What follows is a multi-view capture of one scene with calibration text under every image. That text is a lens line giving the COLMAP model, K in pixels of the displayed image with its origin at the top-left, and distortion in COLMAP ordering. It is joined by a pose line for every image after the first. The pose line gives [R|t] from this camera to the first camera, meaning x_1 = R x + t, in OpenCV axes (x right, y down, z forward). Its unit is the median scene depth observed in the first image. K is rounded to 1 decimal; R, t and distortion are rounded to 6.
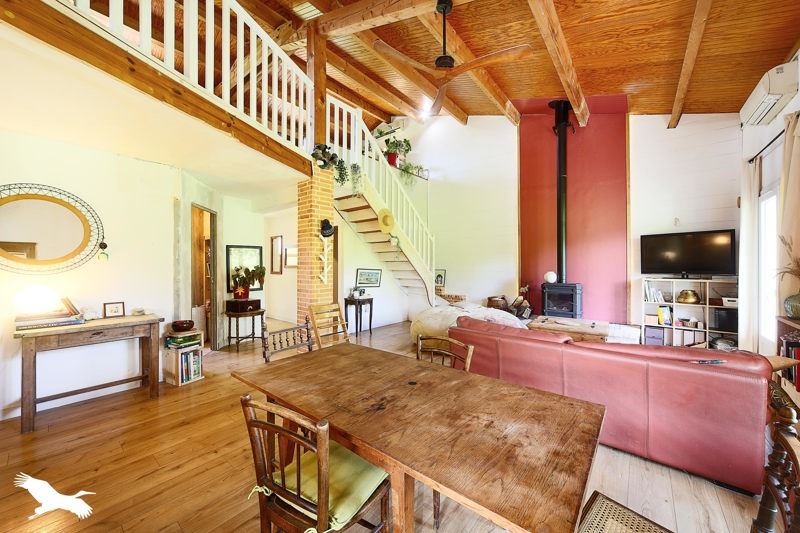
lens RADIAL K [[303.8, 0, 400.8], [0, 303.8, 260.7], [0, 0, 1]] dist [-0.001322, 0.000257]
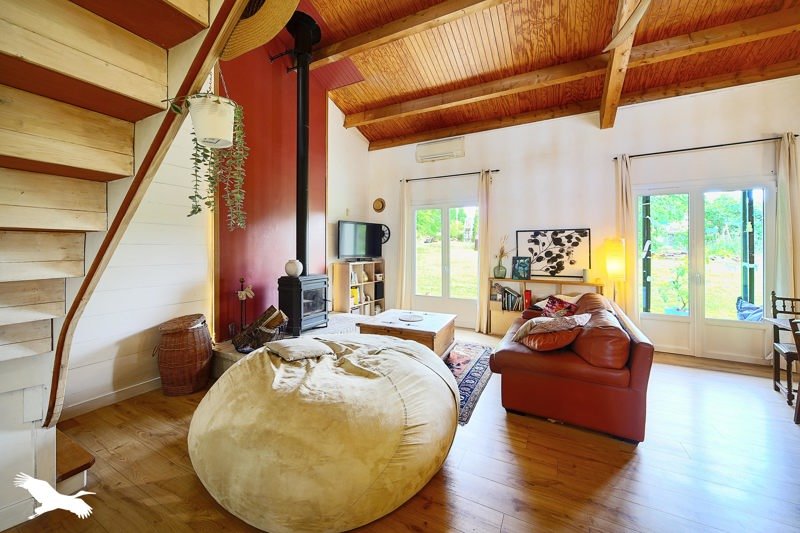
lens RADIAL K [[303.8, 0, 373.8], [0, 303.8, 247.9], [0, 0, 1]] dist [-0.001322, 0.000257]
pose [[-0.182335, 0.009487, 0.983191, -0.210194], [-0.004081, 0.999938, -0.010405, 0.016571], [-0.983228, -0.005909, -0.182285, 1.066120]]
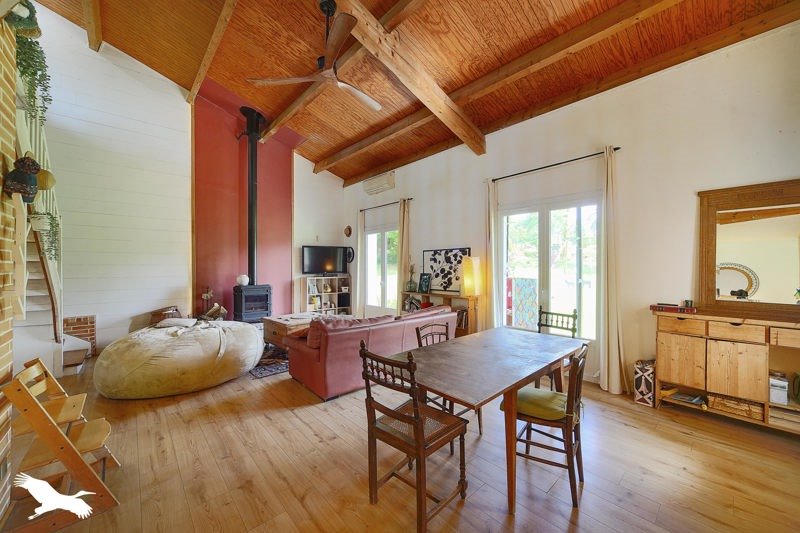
lens RADIAL K [[303.8, 0, 405.1], [0, 303.8, 267.8], [0, 0, 1]] dist [-0.001322, 0.000257]
pose [[0.163379, -0.000695, 0.986563, -0.448714], [-0.001788, 0.999998, 0.001000, 0.011990], [-0.986562, -0.001927, 0.163378, 0.329234]]
